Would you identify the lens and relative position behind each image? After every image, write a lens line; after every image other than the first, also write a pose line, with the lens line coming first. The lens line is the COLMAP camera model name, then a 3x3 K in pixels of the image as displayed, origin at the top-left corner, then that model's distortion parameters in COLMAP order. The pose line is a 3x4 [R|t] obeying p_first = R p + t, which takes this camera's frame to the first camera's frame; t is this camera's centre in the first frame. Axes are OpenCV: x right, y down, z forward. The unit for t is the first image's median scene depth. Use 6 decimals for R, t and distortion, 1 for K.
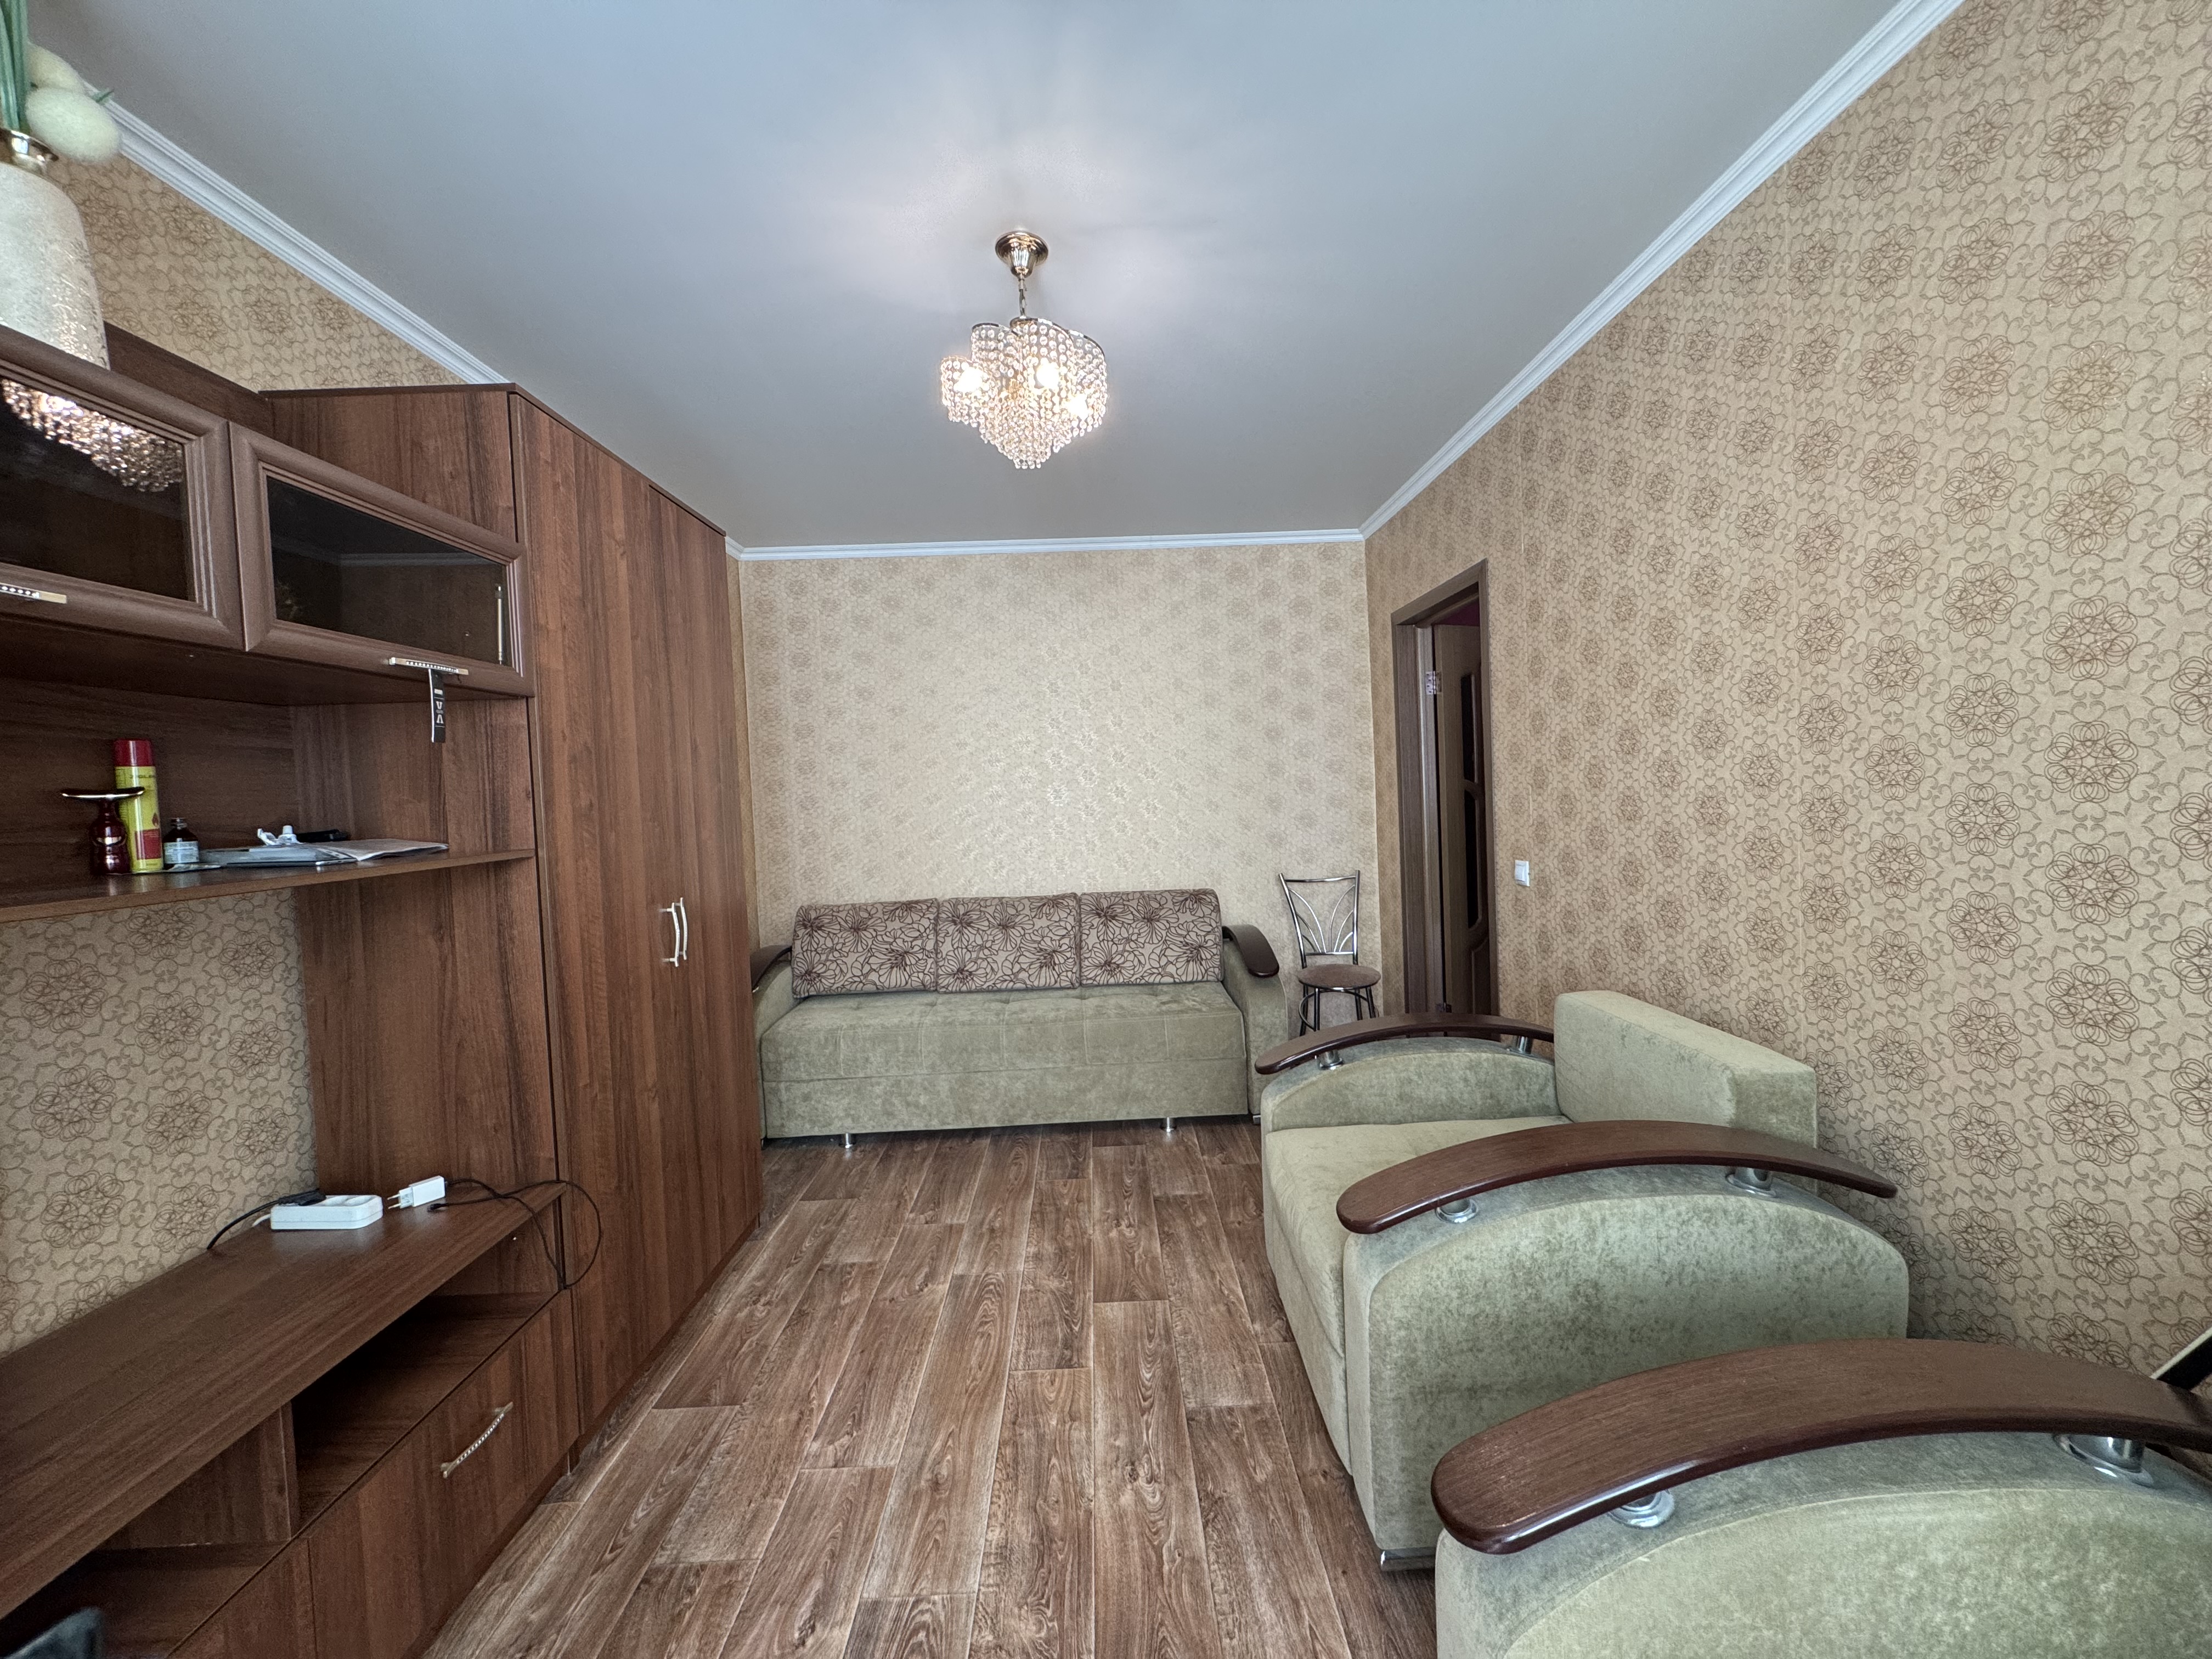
lens RADIAL K [[881.7, 0, 1105.5], [0, 881.7, 828.8], [0, 0, 1]] dist [-0.002399, 0.000366]
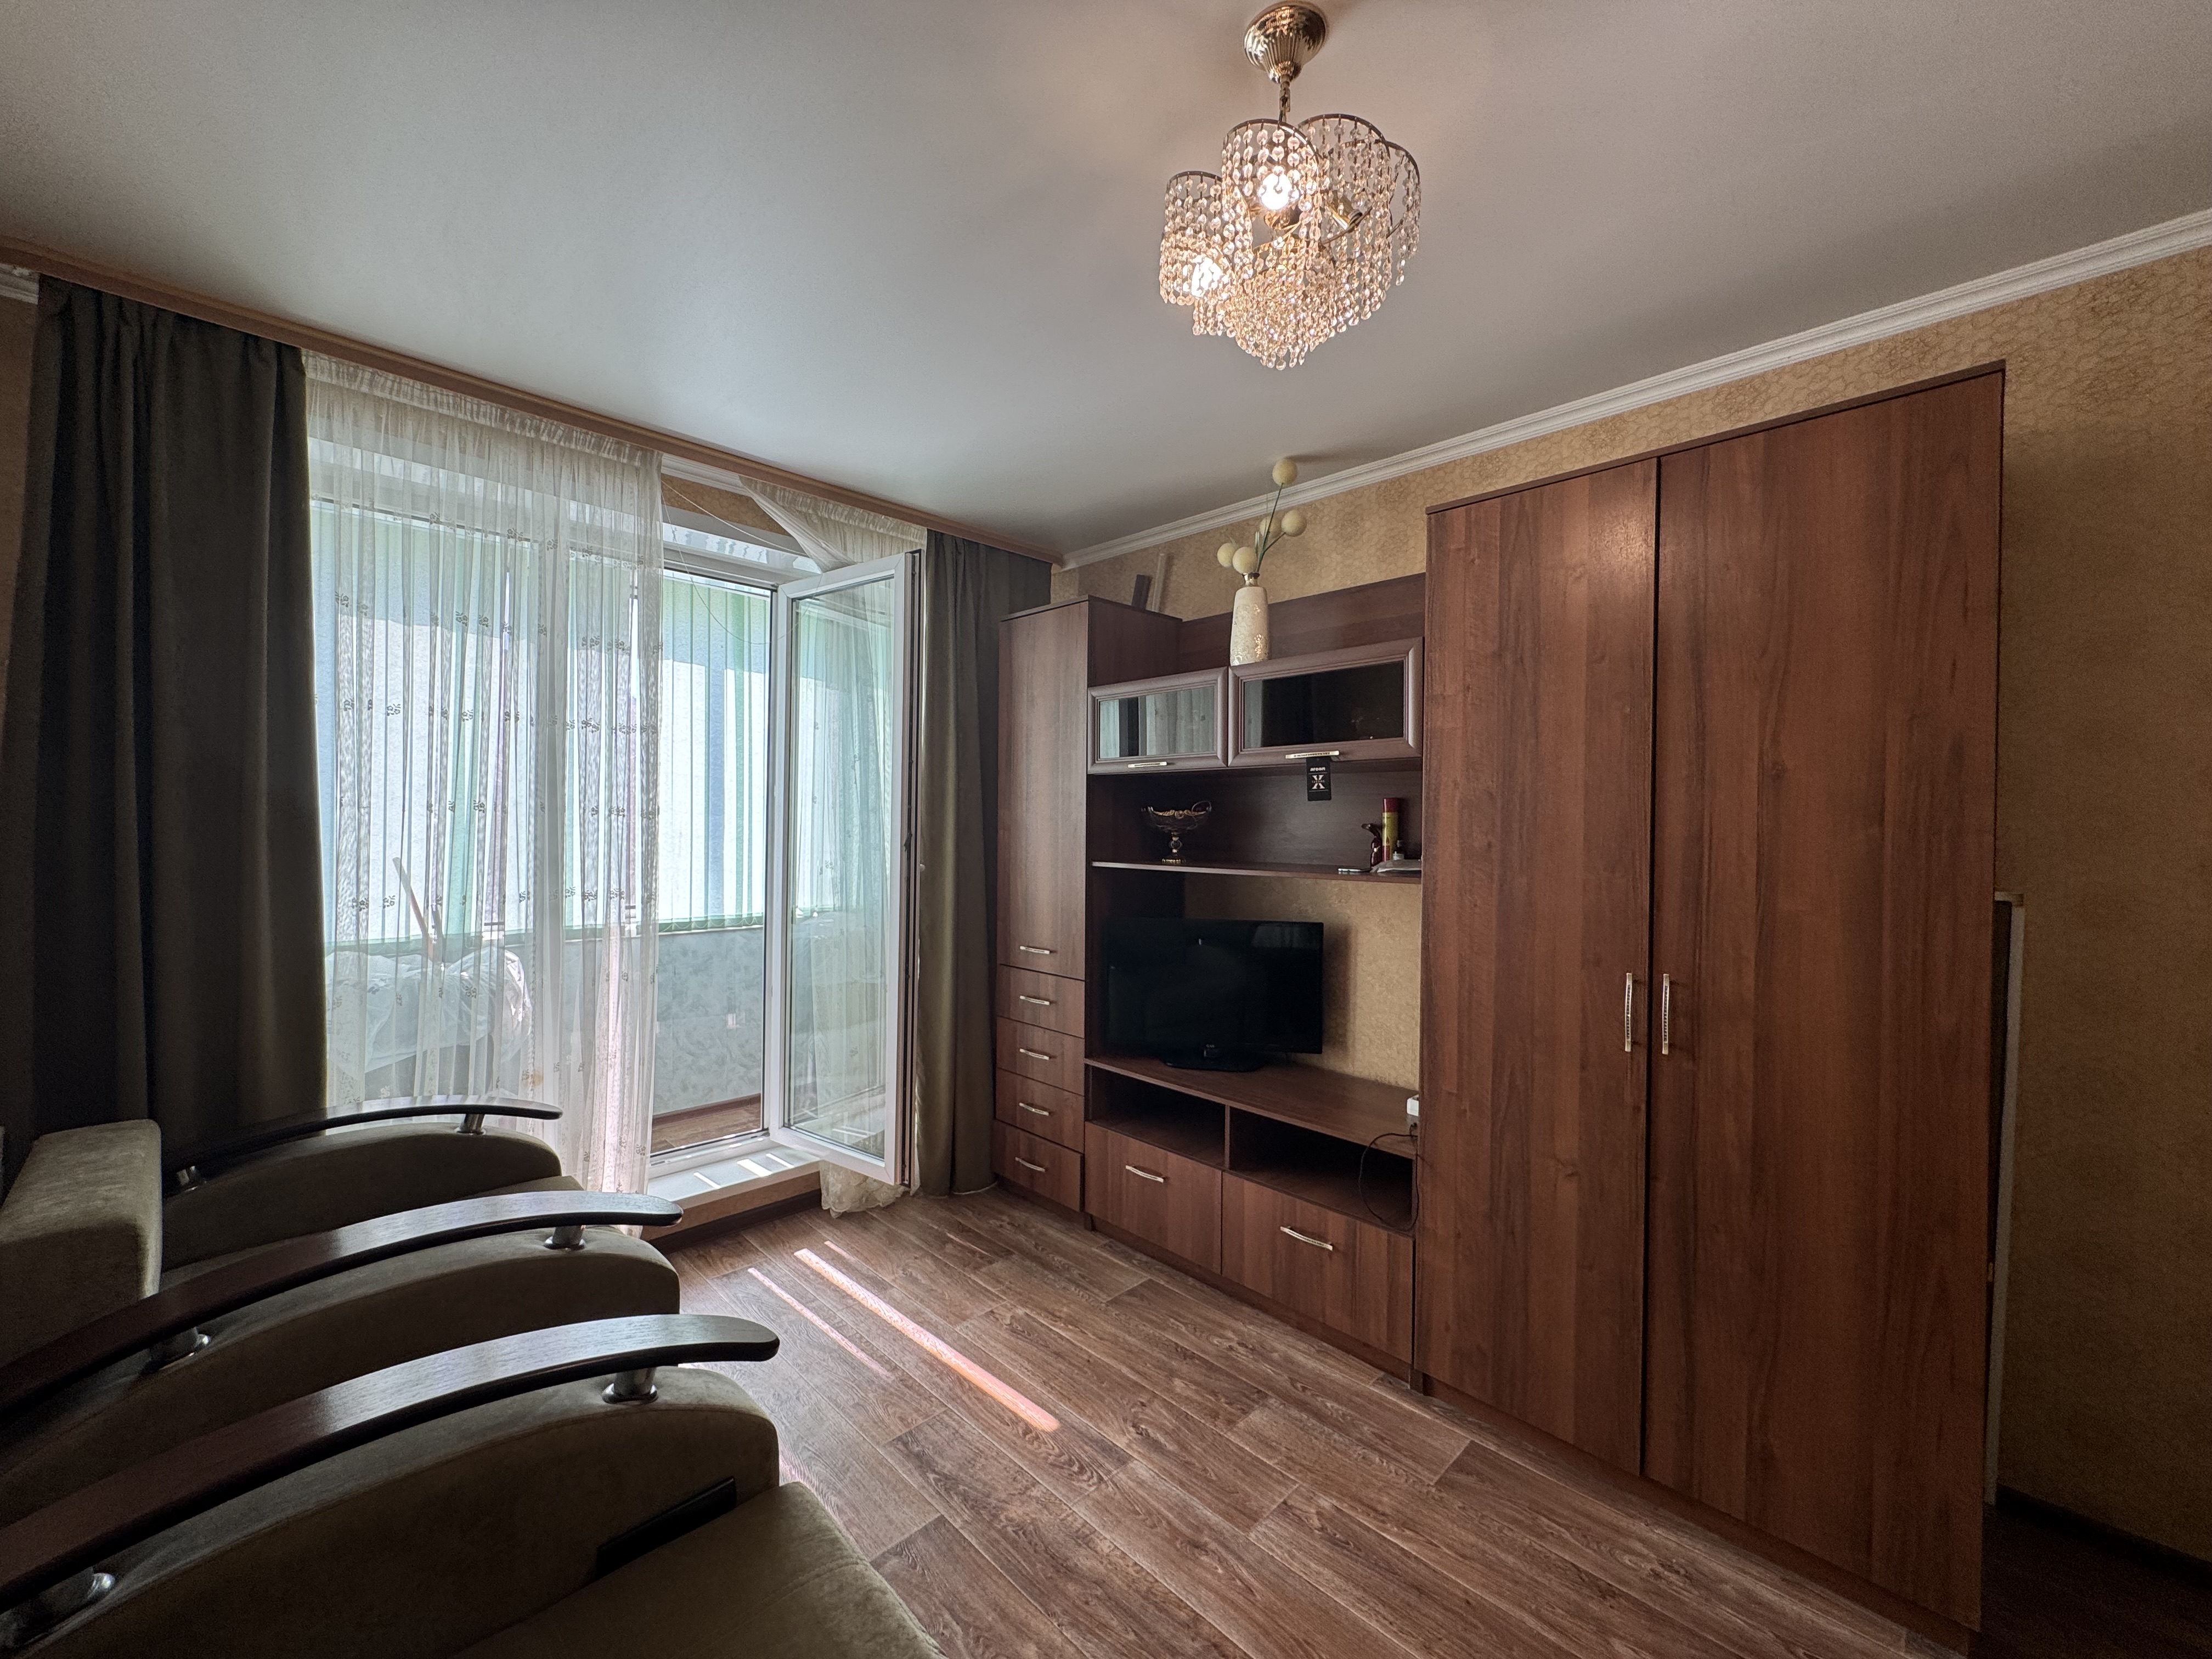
lens RADIAL K [[879.0, 0, 1102.9], [0, 879.0, 828.6], [0, 0, 1]] dist [0.000260, 0.000077]
pose [[-0.721835, 0.032554, -0.691299, 0.503132], [-0.015221, 0.997905, 0.062886, -0.111760], [0.691898, 0.055916, -0.719827, 1.484261]]
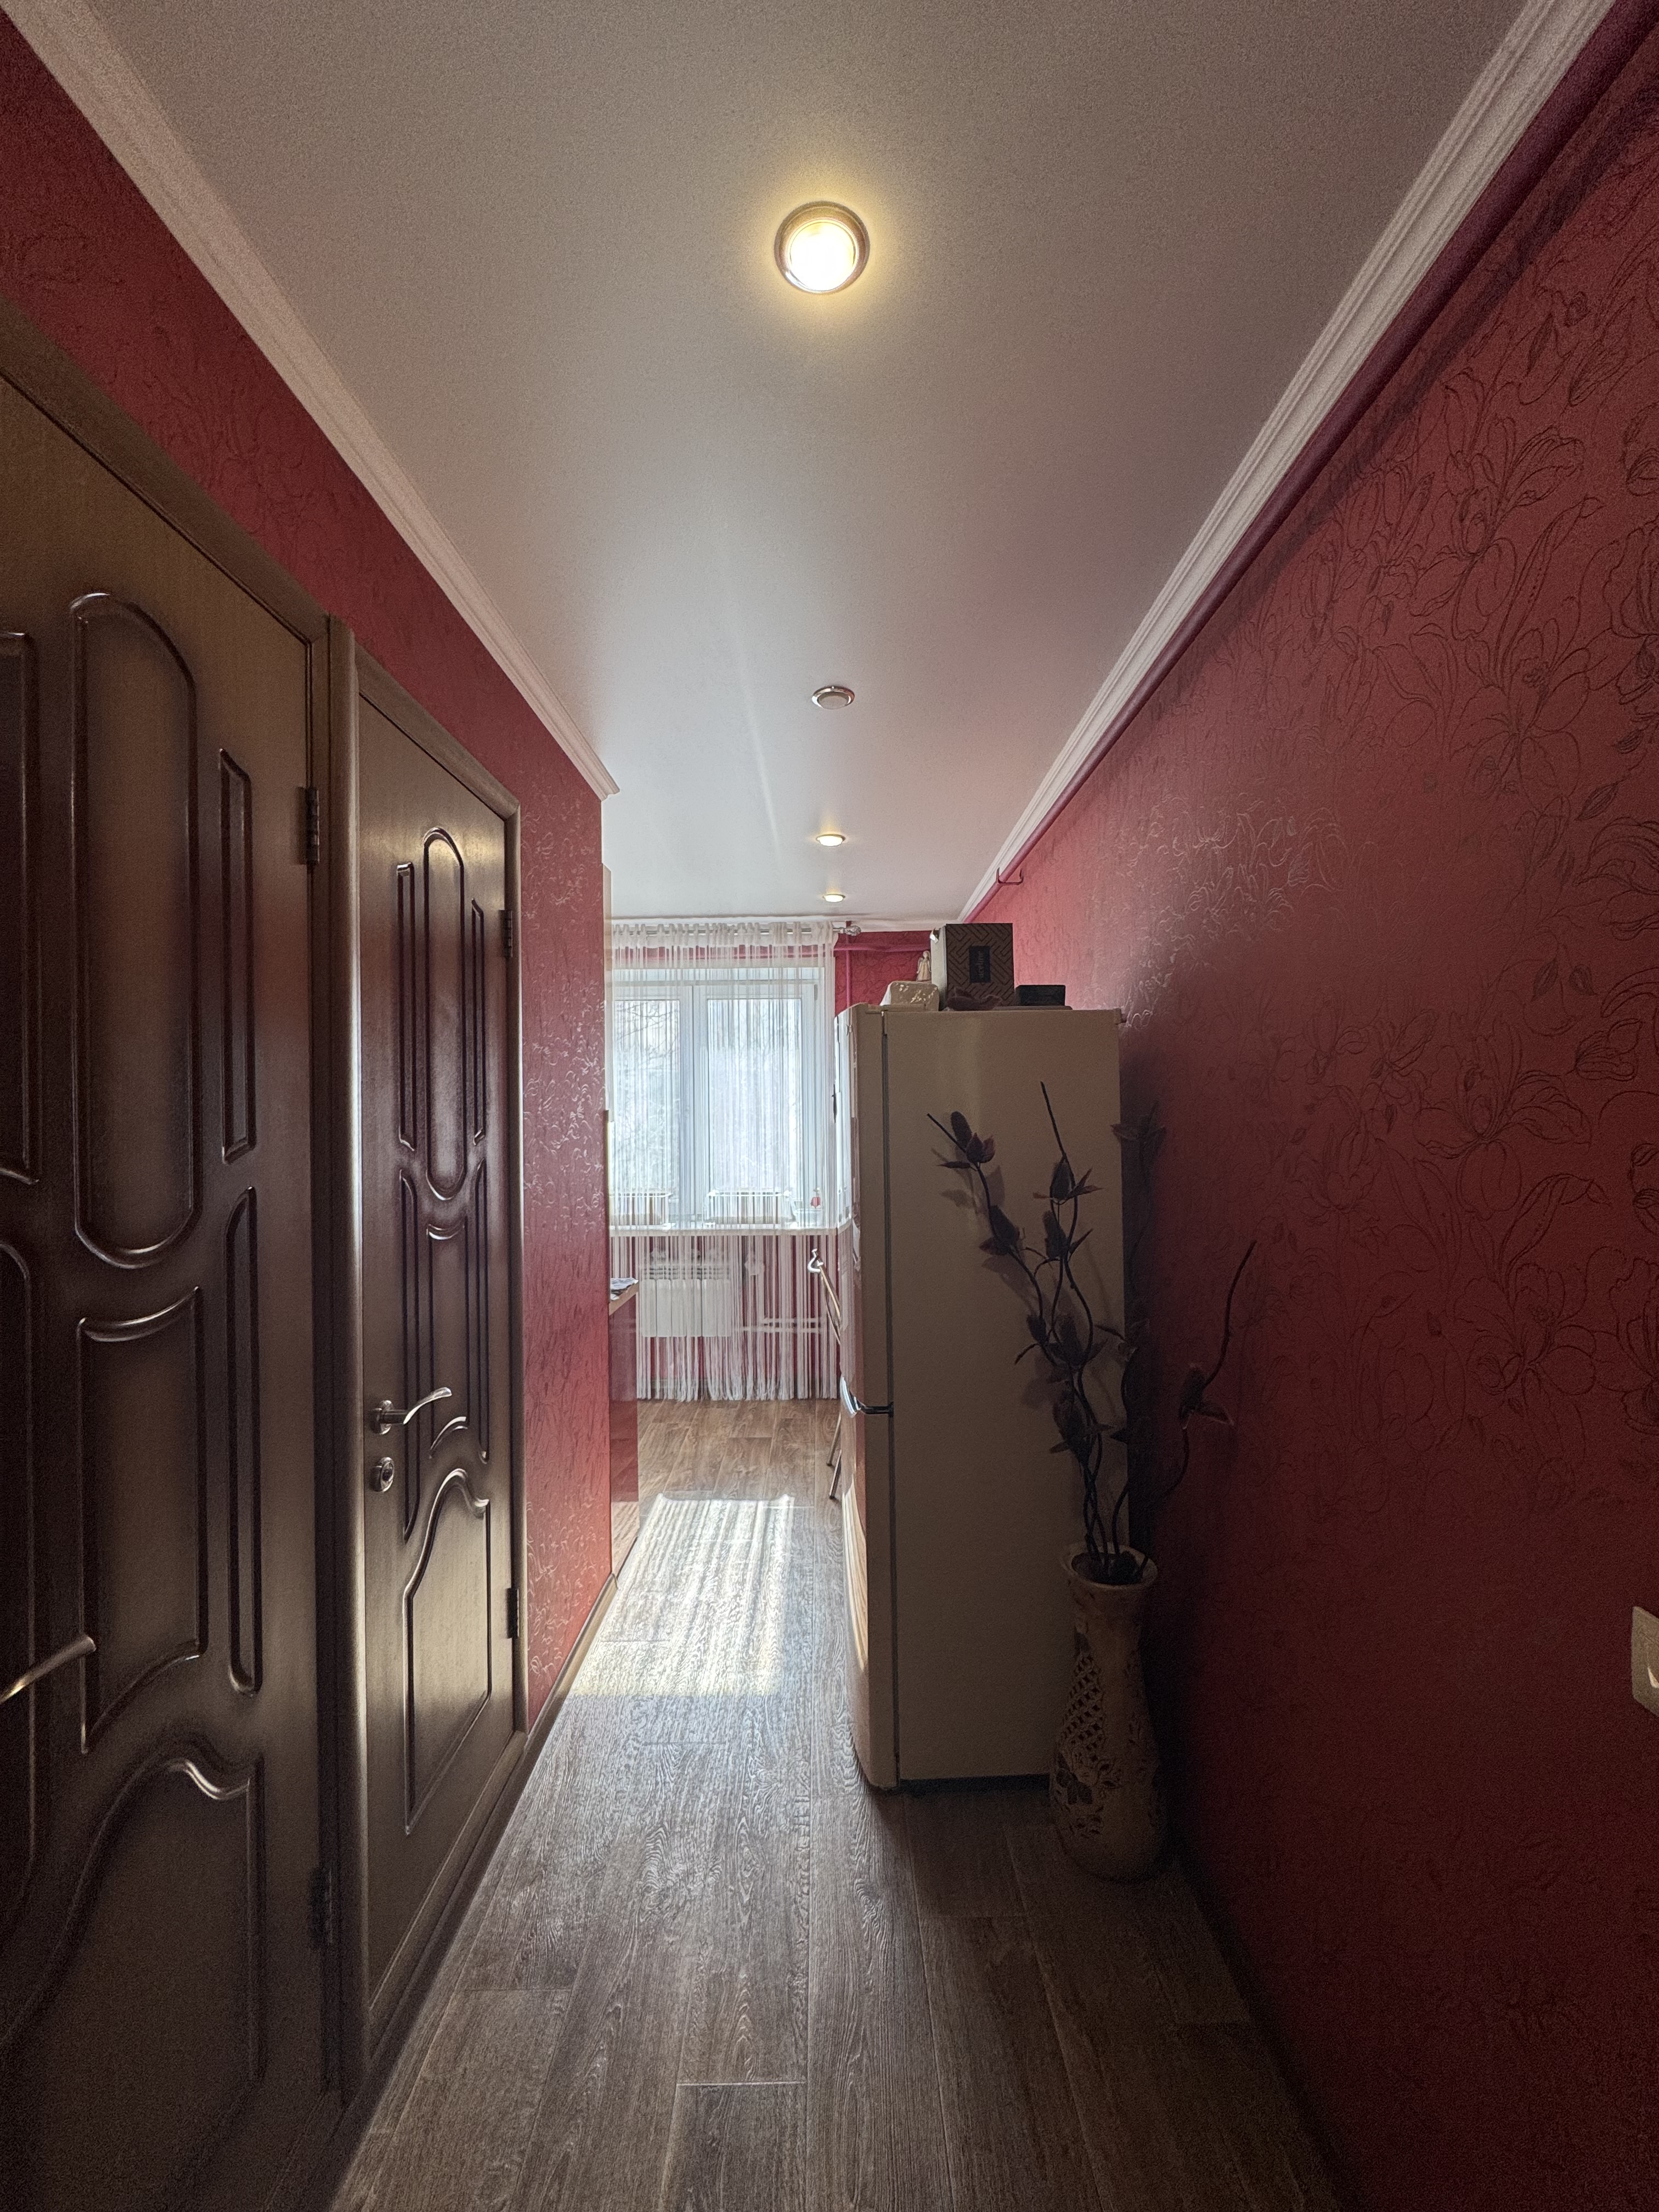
lens RADIAL K [[885.9, 0, 825.9], [0, 885.9, 1103.2], [0, 0, 1]] dist [-0.001896, -0.000311]
pose [[-0.998621, 0.050968, 0.012574, -0.187359], [0.051312, 0.998269, 0.028755, -0.134468], [-0.011087, 0.029361, -0.999507, 1.804733]]
